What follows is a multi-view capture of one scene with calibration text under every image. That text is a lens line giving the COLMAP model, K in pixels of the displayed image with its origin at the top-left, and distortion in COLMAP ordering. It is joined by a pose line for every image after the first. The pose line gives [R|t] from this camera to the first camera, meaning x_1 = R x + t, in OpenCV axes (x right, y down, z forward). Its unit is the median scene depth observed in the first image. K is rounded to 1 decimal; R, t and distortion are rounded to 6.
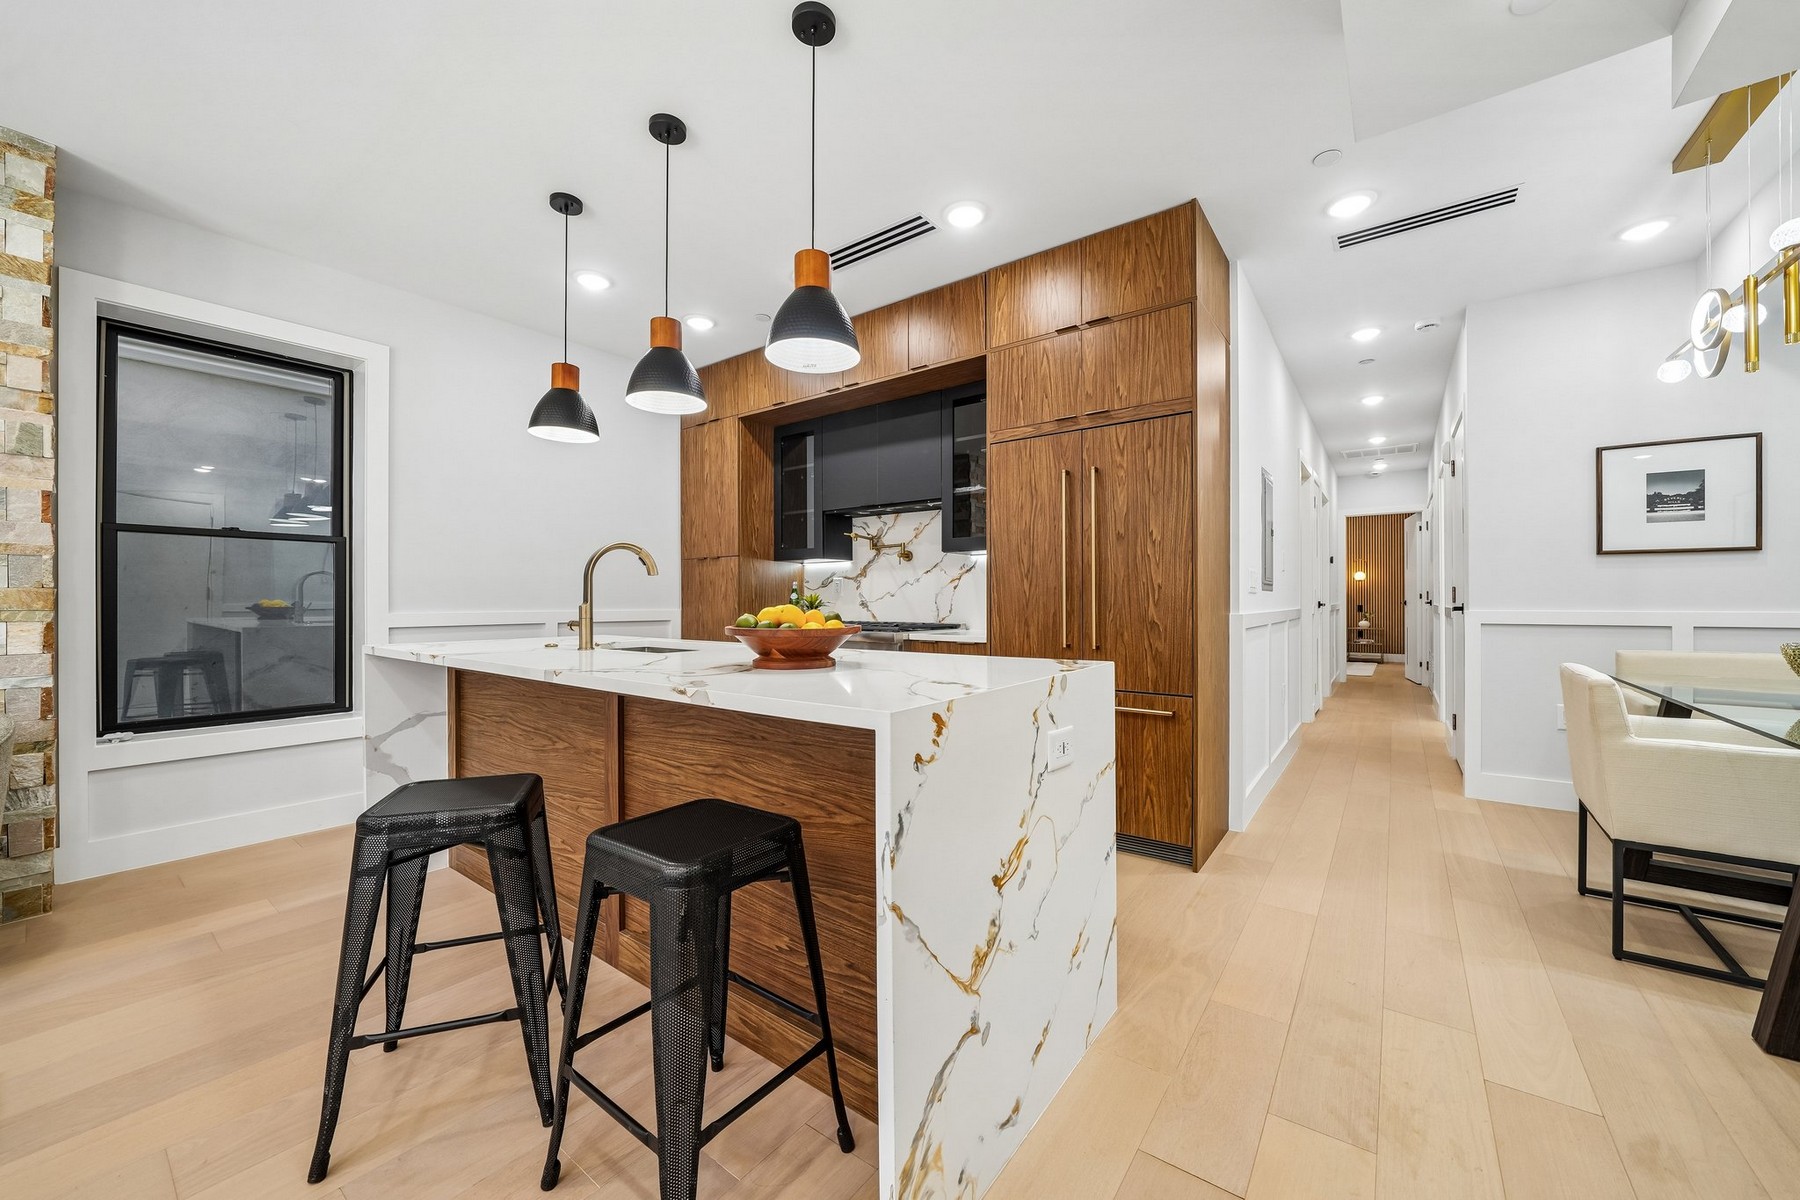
lens RADIAL K [[670.9, 0, 900.0], [0, 670.9, 600.0], [0, 0, 1]] dist [-0.014081, 0.000518]
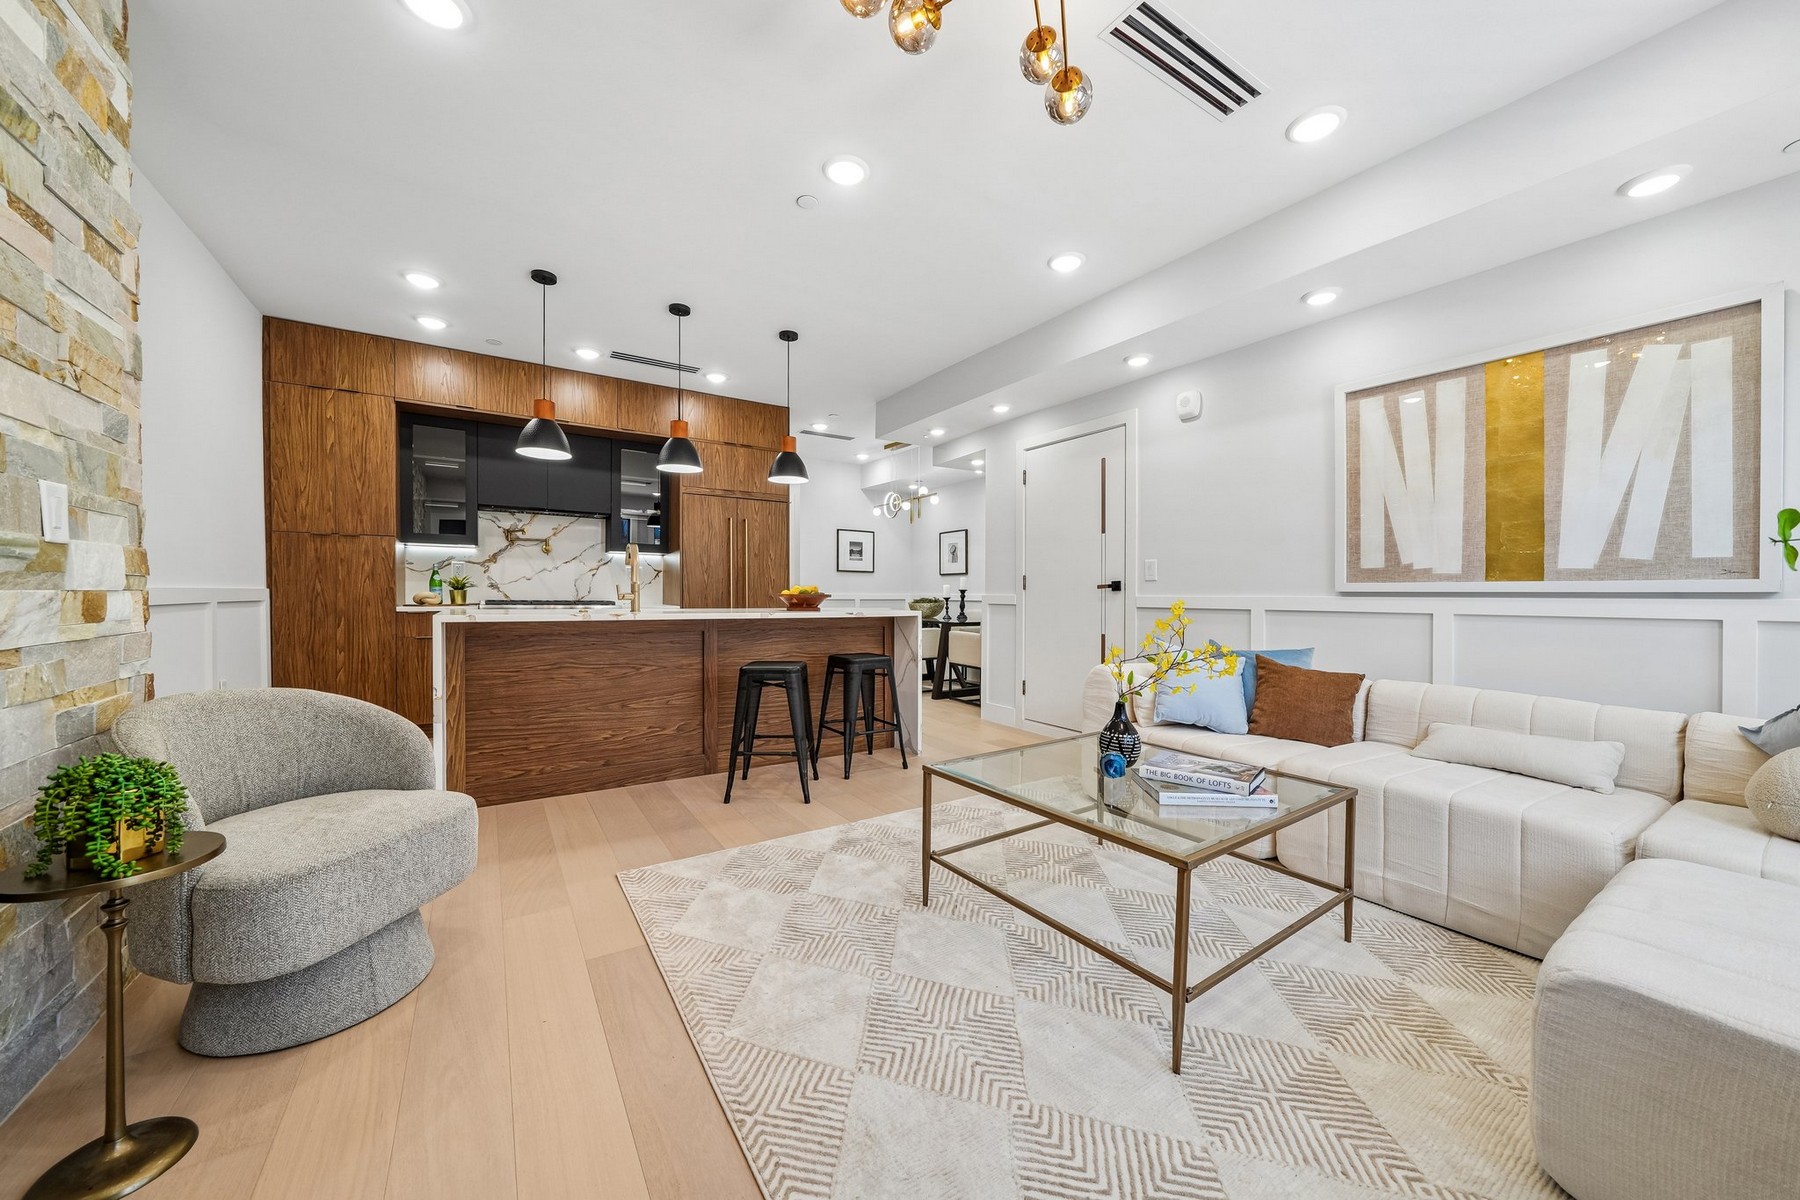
lens RADIAL K [[638.8, 0, 900.7], [0, 638.8, 593.7], [0, 0, 1]] dist [-0.015728, 0.000270]
pose [[0.347416, 0.005868, 0.937693, -1.199437], [-0.010860, 0.999939, -0.002234, 0.021083], [-0.937648, -0.009408, 0.347459, -0.083121]]
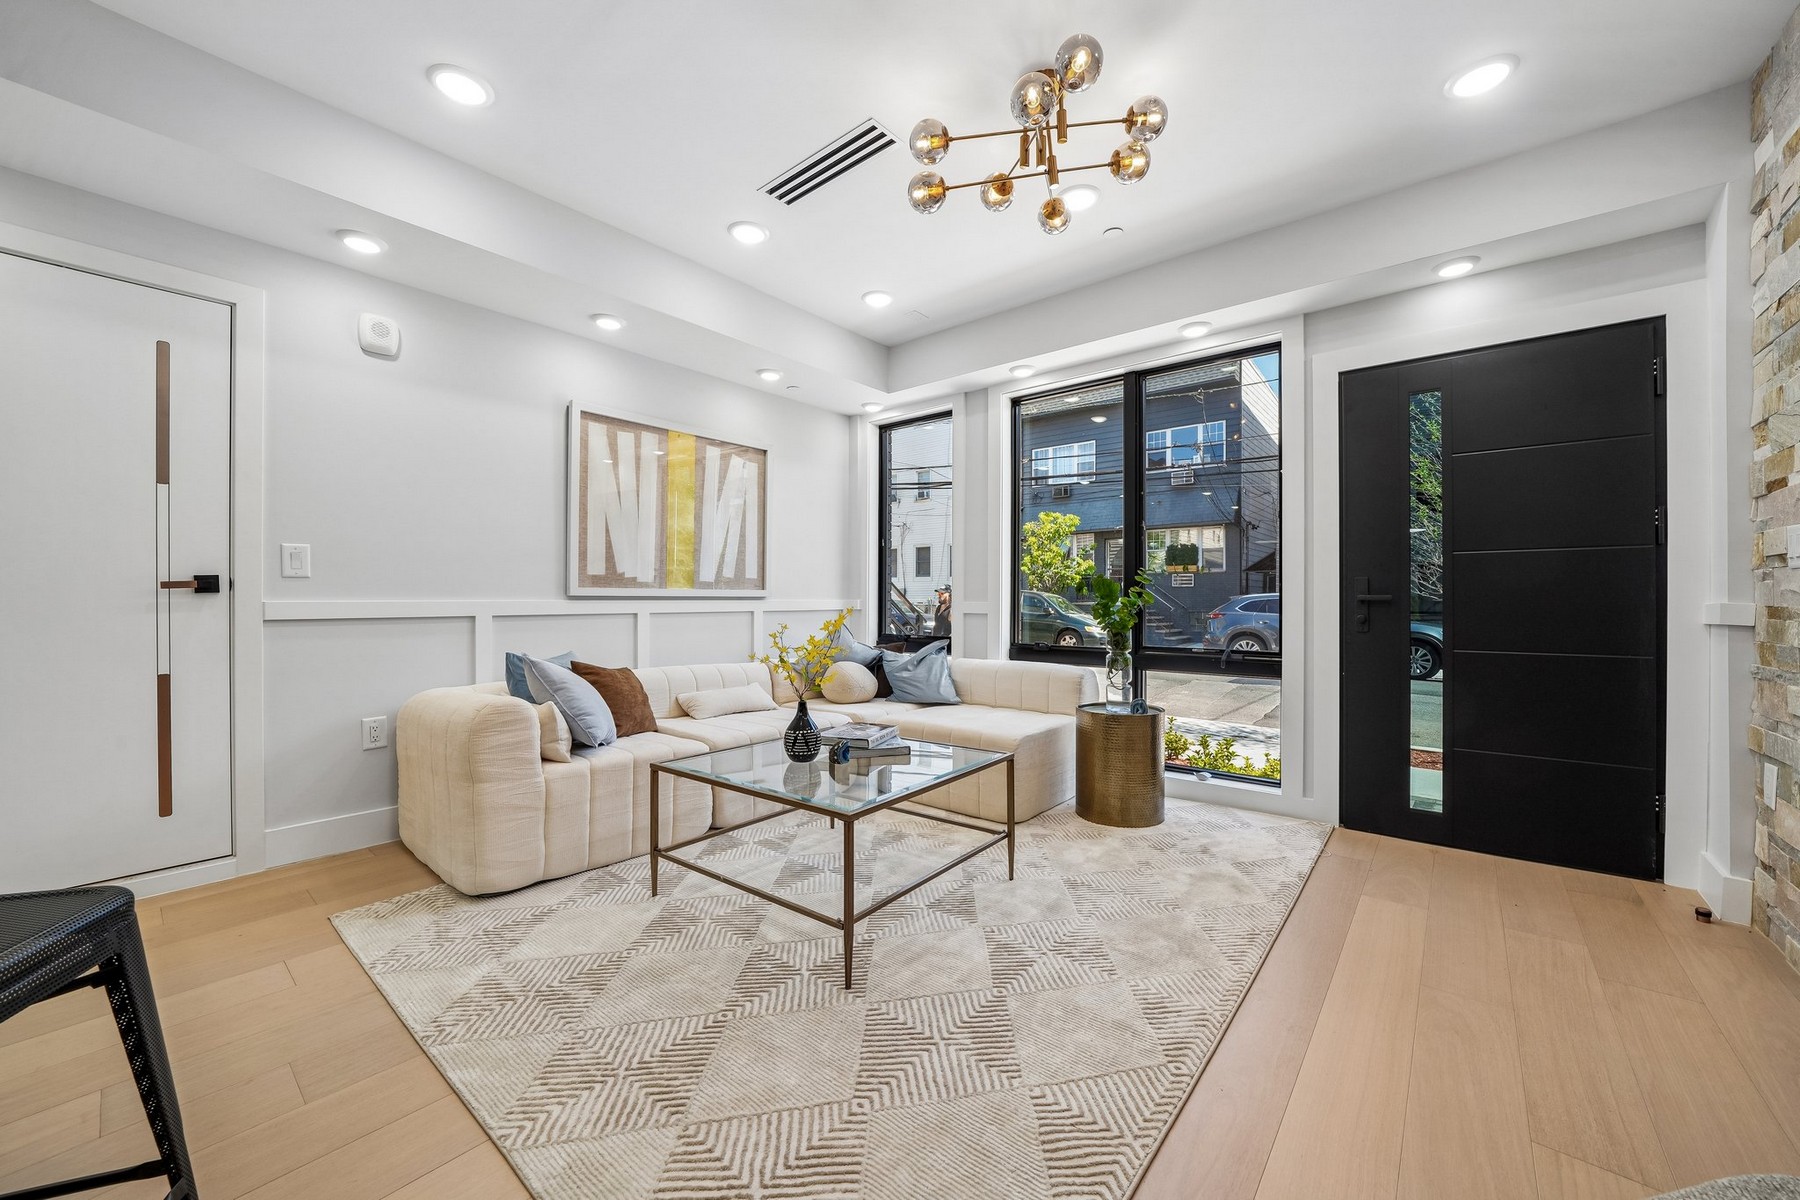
lens RADIAL K [[670.9, 0, 900.0], [0, 670.9, 600.0], [0, 0, 1]] dist [-0.014081, 0.000518]
pose [[-0.998393, 0.000740, 0.056658, -0.658769], [0.000668, 0.999999, -0.001288, 0.017692], [-0.056659, -0.001248, -0.998393, 0.664152]]
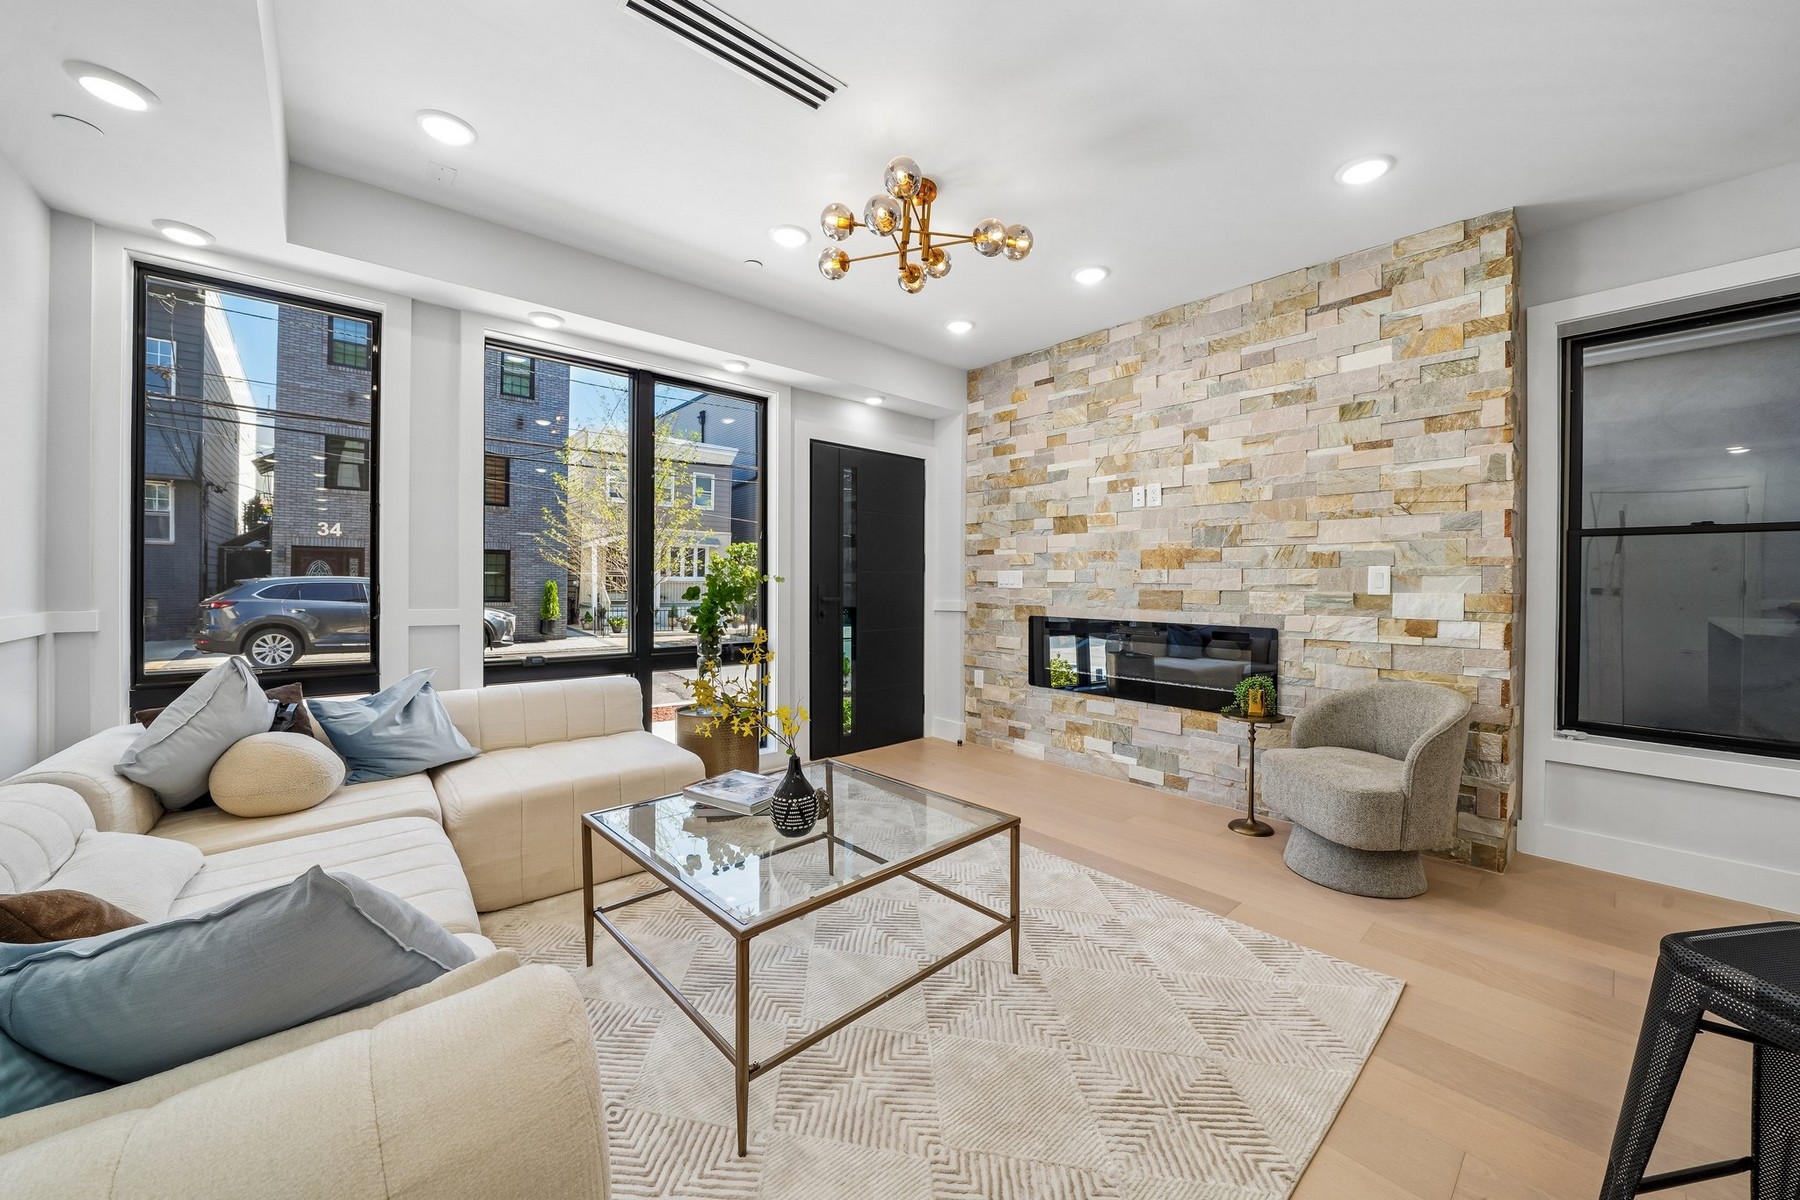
lens RADIAL K [[656.5, 0, 907.0], [0, 656.5, 587.4], [0, 0, 1]] dist [-0.023788, 0.000101]
pose [[-0.204257, 0.007565, -0.978888, 0.015796], [-0.006018, 0.999942, 0.008983, -0.023362], [0.978899, 0.007726, -0.204200, 0.139313]]
